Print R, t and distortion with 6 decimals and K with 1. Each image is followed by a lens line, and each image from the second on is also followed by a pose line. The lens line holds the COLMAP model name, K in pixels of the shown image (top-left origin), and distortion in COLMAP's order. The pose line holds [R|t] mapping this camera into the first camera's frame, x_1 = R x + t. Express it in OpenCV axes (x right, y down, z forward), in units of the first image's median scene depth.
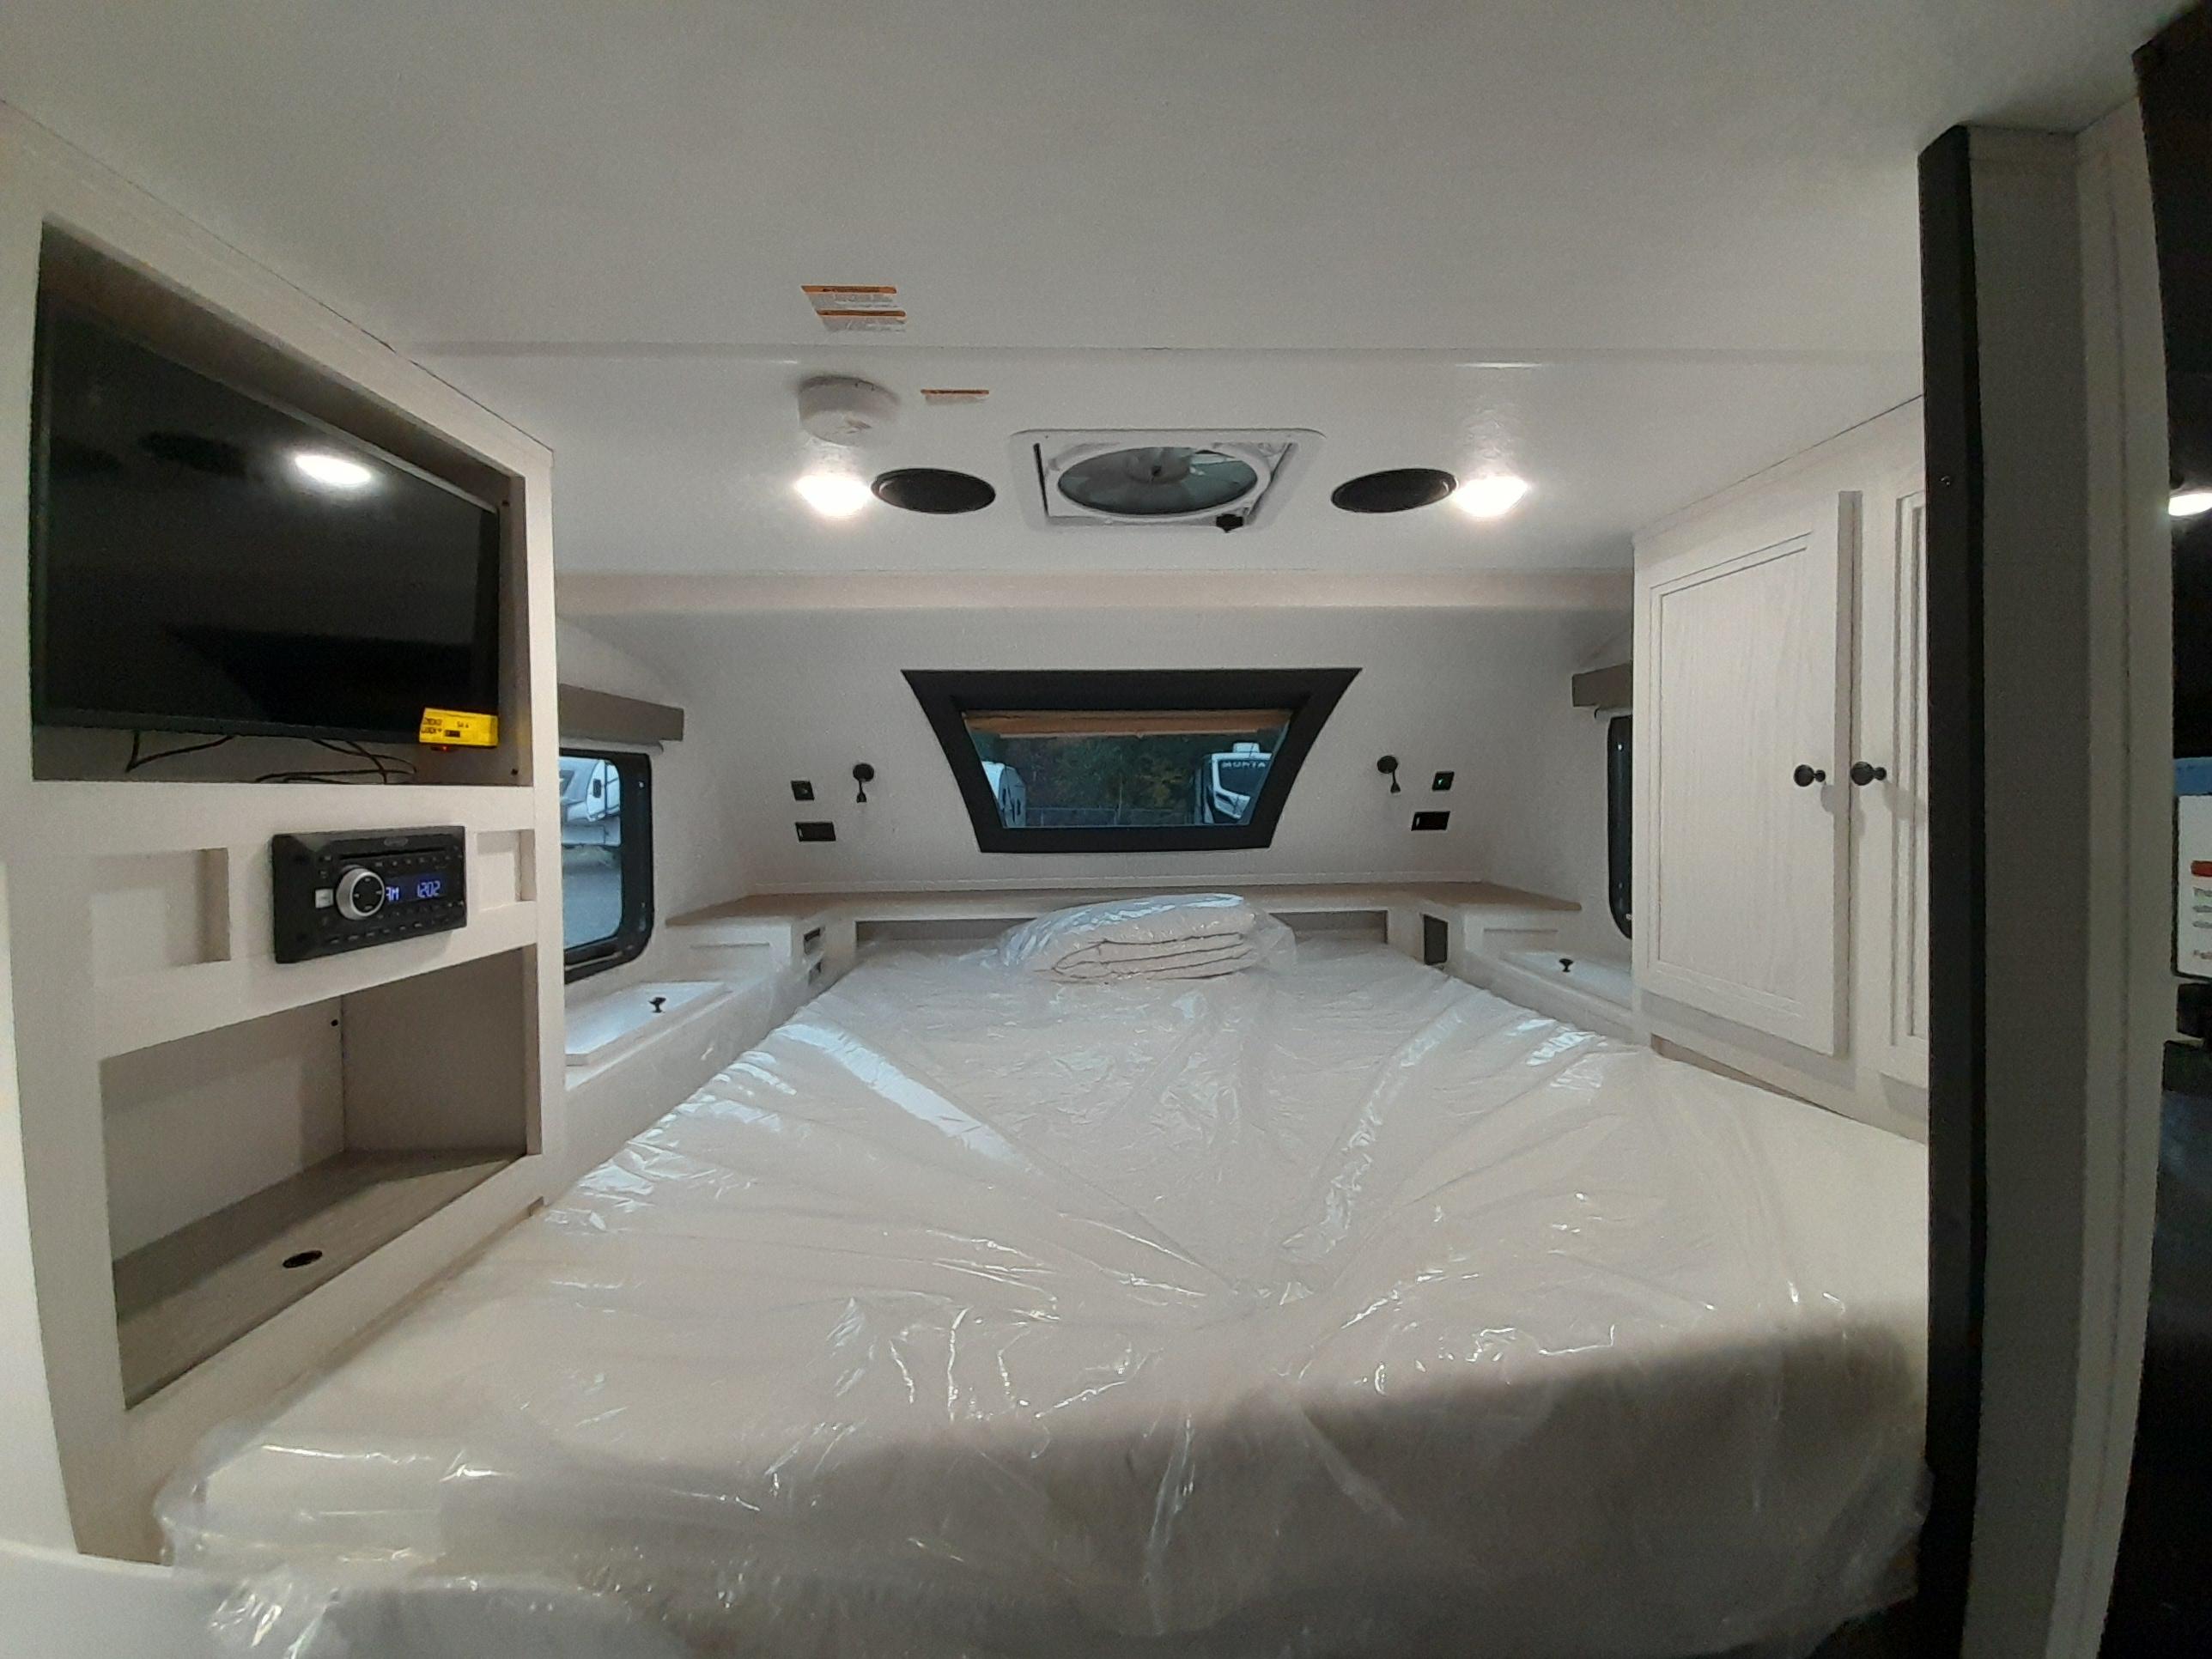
lens RADIAL K [[840.6, 0, 1106.1], [0, 840.6, 795.4], [0, 0, 1]] dist [0.033019, -0.018026]
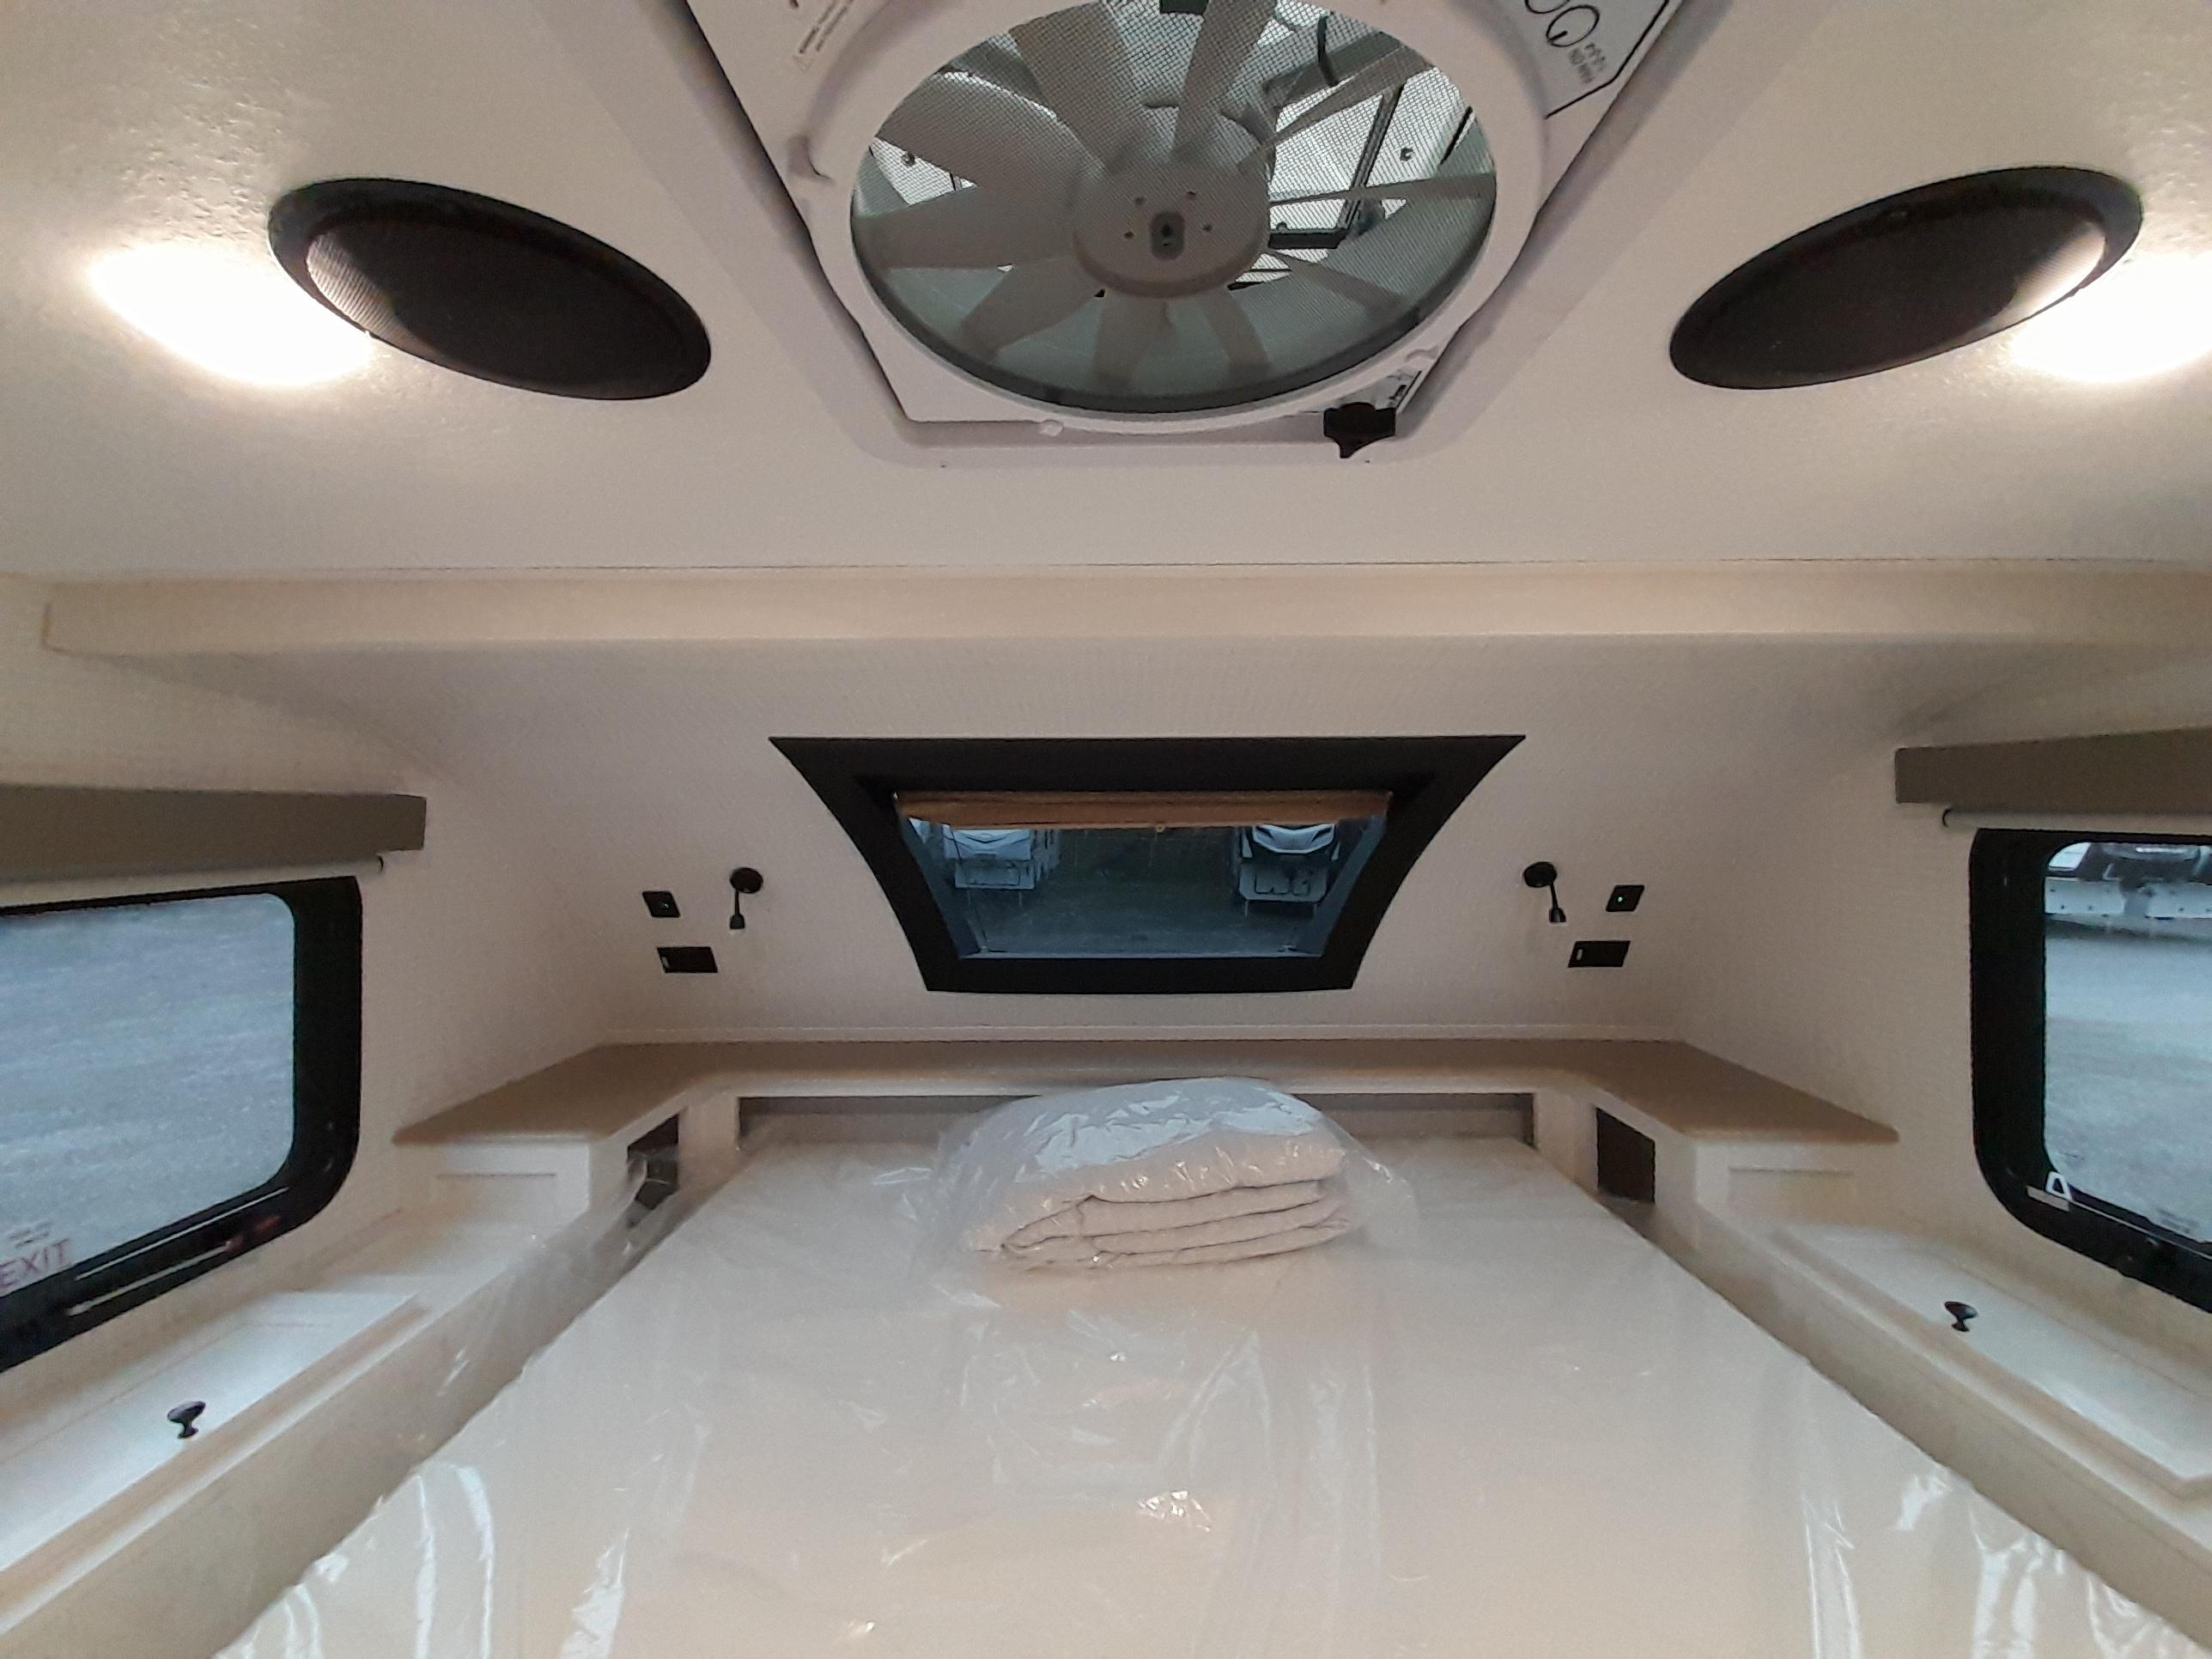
lens RADIAL K [[851.9, 0, 1096.8], [0, 851.9, 827.8], [0, 0, 1]] dist [0.009818, 0.000046]
pose [[0.998604, 0.009339, -0.051982, 0.037360], [-0.008814, 0.999908, 0.010333, -0.111098], [0.052074, -0.009861, 0.998595, 0.475403]]
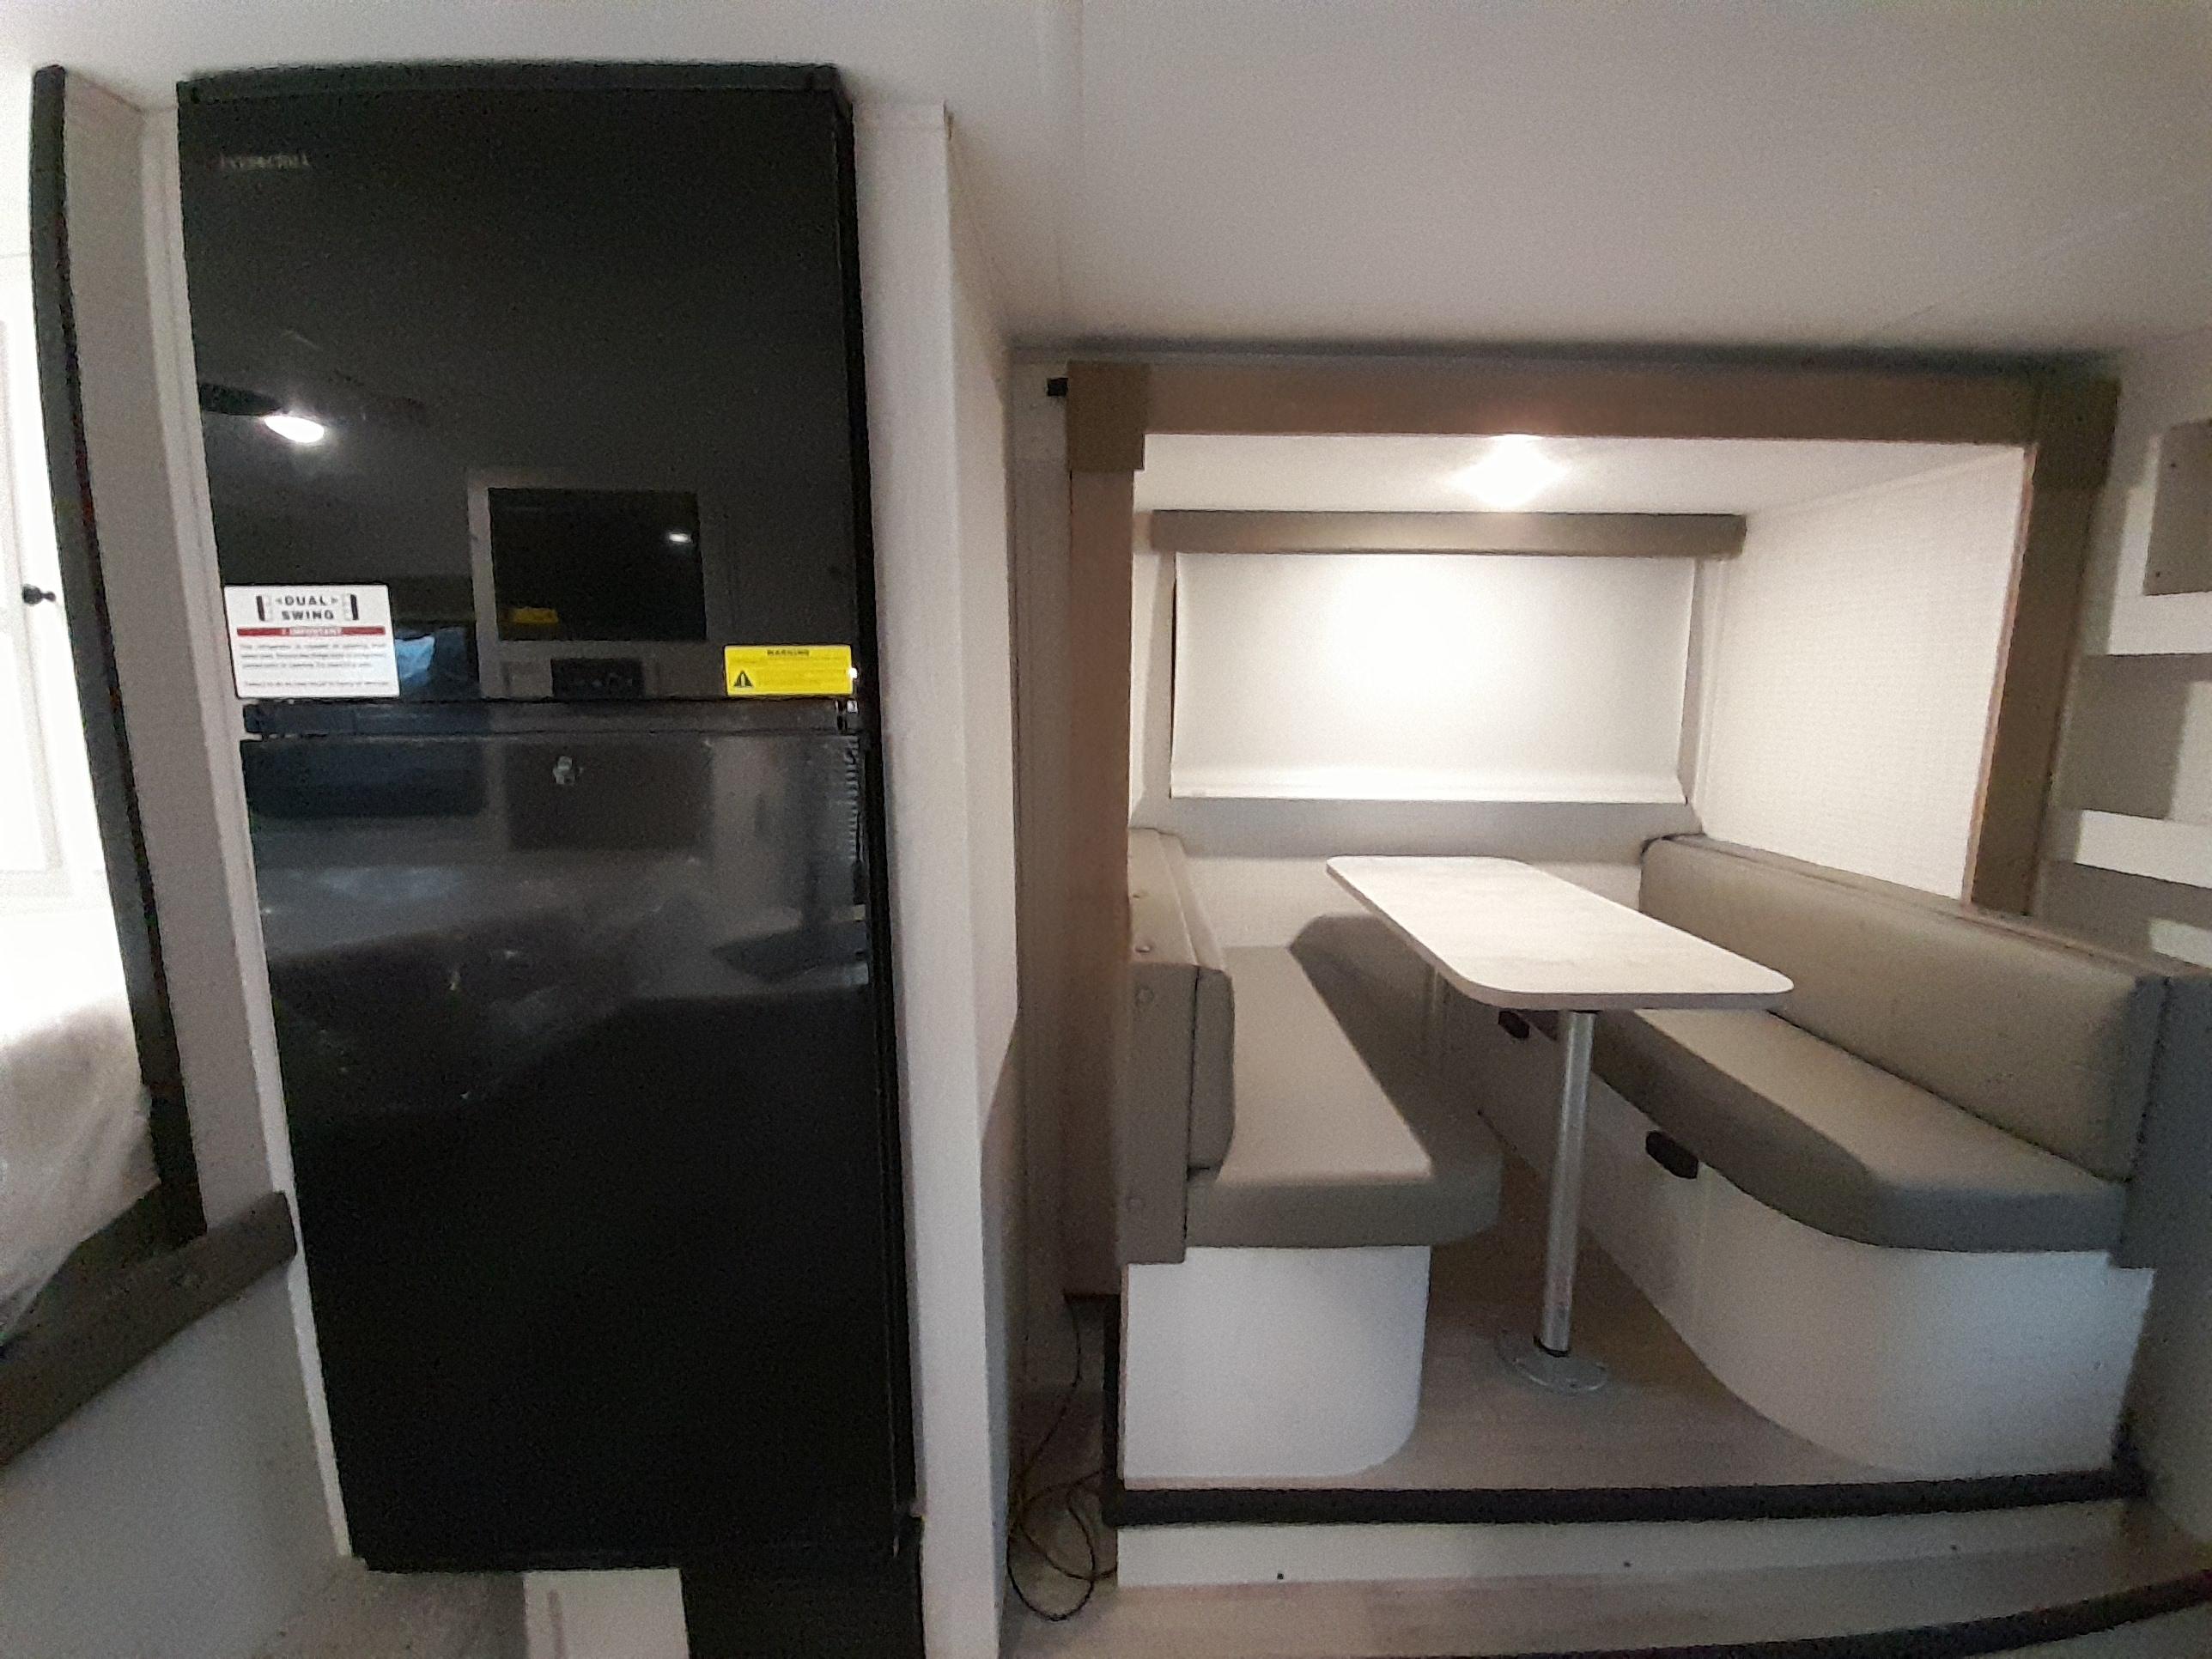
lens RADIAL K [[840.6, 0, 1106.1], [0, 840.6, 795.4], [0, 0, 1]] dist [0.033019, -0.018026]
pose [[-0.015215, -0.124886, 0.992054, -0.129085], [0.014133, 0.992043, 0.125102, 0.061881], [-0.999784, 0.015924, -0.013328, -0.195345]]
